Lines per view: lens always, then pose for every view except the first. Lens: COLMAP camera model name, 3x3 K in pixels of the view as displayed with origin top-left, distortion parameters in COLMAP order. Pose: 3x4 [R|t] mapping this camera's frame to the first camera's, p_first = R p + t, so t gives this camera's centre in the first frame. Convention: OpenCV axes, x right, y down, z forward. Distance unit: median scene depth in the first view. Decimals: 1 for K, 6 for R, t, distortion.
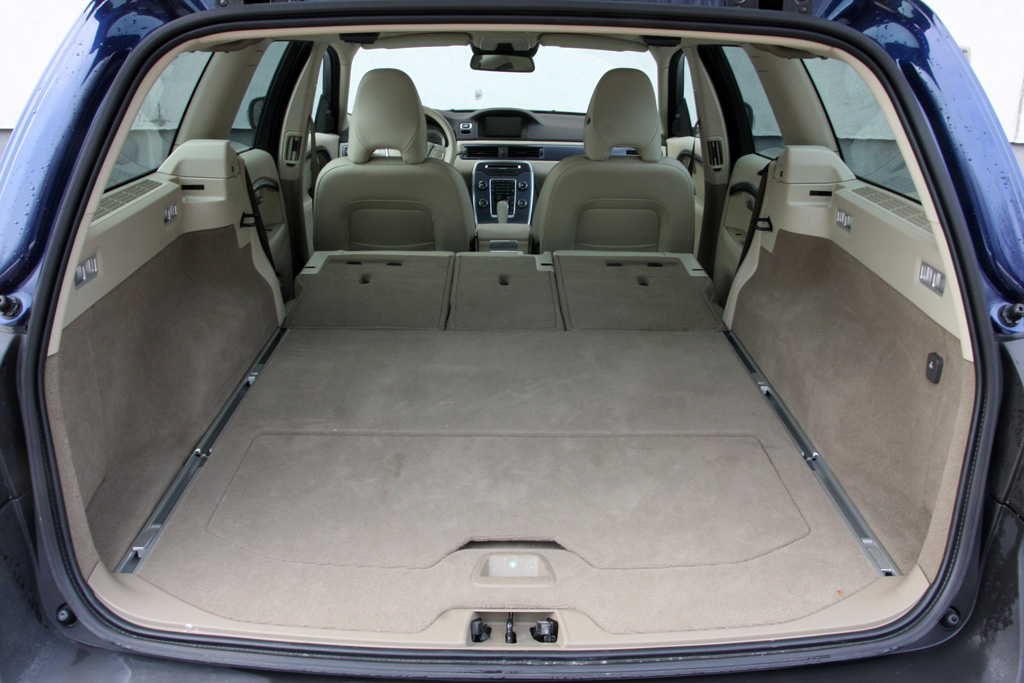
lens RADIAL K [[816.5, 0, 512.5], [0, 816.5, 348.0], [0, 0, 1]] dist [-0.094193, 0.018893]
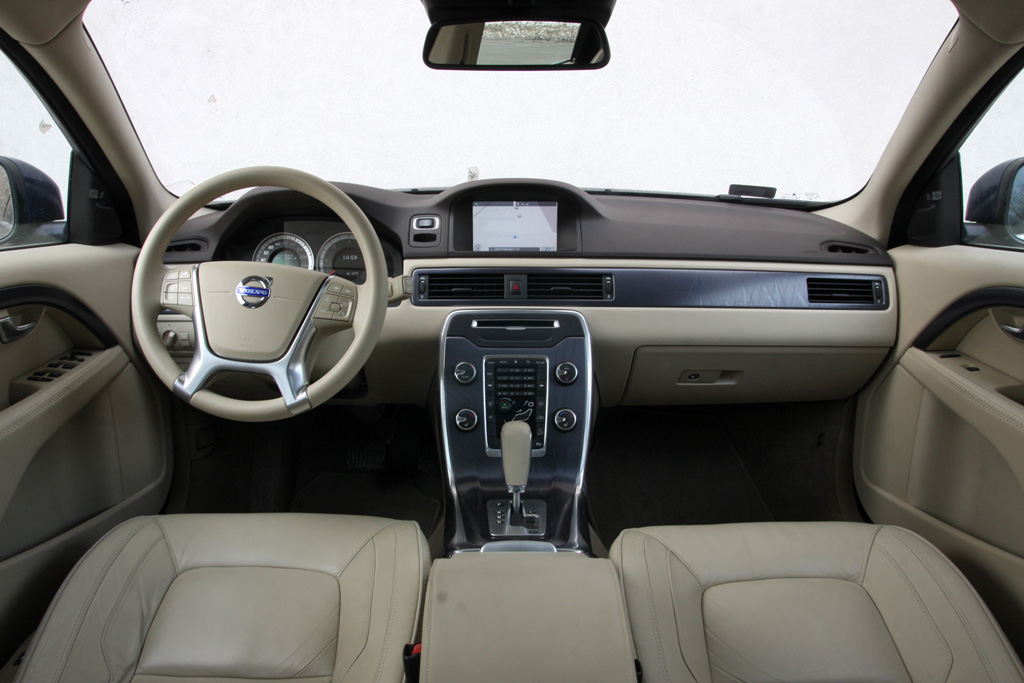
lens RADIAL K [[816.5, 0, 518.6], [0, 816.5, 333.7], [0, 0, 1]] dist [-0.094193, 0.018893]
pose [[0.999964, -0.007261, -0.004381, -0.008425], [0.006684, 0.992767, -0.119872, -0.166519], [0.005220, 0.119838, 0.992780, 0.588908]]
